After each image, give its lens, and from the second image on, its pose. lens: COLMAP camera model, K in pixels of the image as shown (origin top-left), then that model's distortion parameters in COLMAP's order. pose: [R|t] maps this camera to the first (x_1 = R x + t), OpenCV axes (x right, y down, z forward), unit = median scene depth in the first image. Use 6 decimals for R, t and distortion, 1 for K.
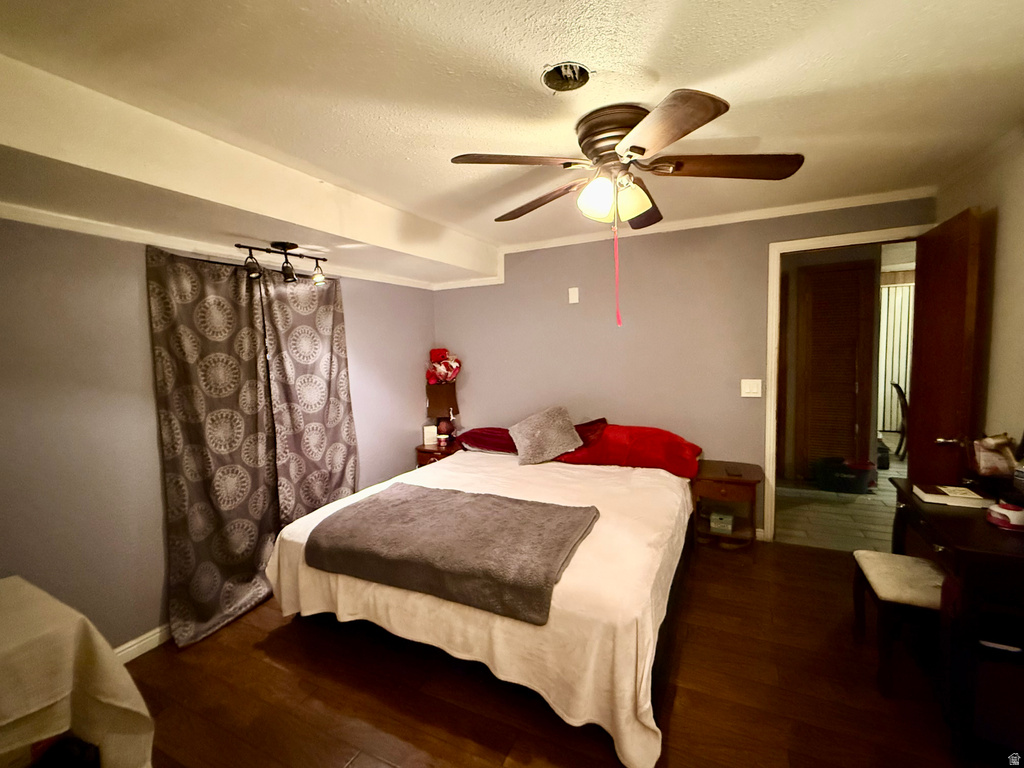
lens RADIAL K [[442.9, 0, 510.3], [0, 442.9, 378.4], [0, 0, 1]] dist [0.000464, 0.000016]
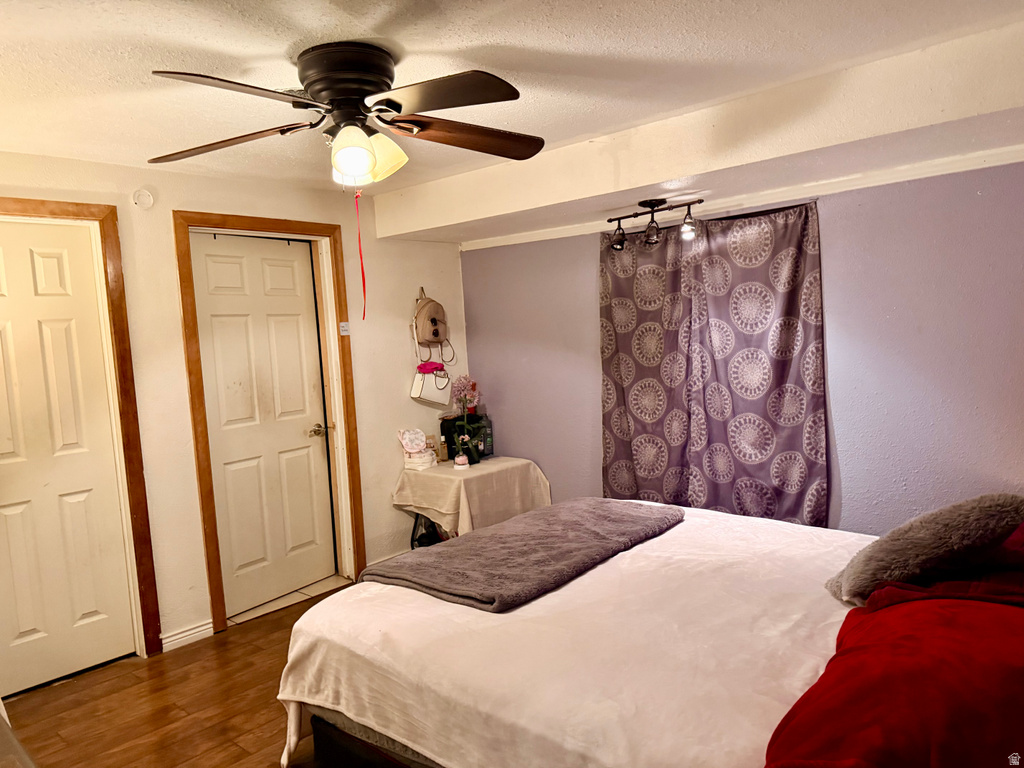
lens RADIAL K [[716.4, 0, 511.8], [0, 716.4, 384.4], [0, 0, 1]] dist [0.004593, 0.000470]
pose [[-0.282350, 0.112567, -0.952684, 0.836331], [-0.007169, 0.992816, 0.119434, -0.091601], [0.959285, 0.040552, -0.279515, 0.978207]]
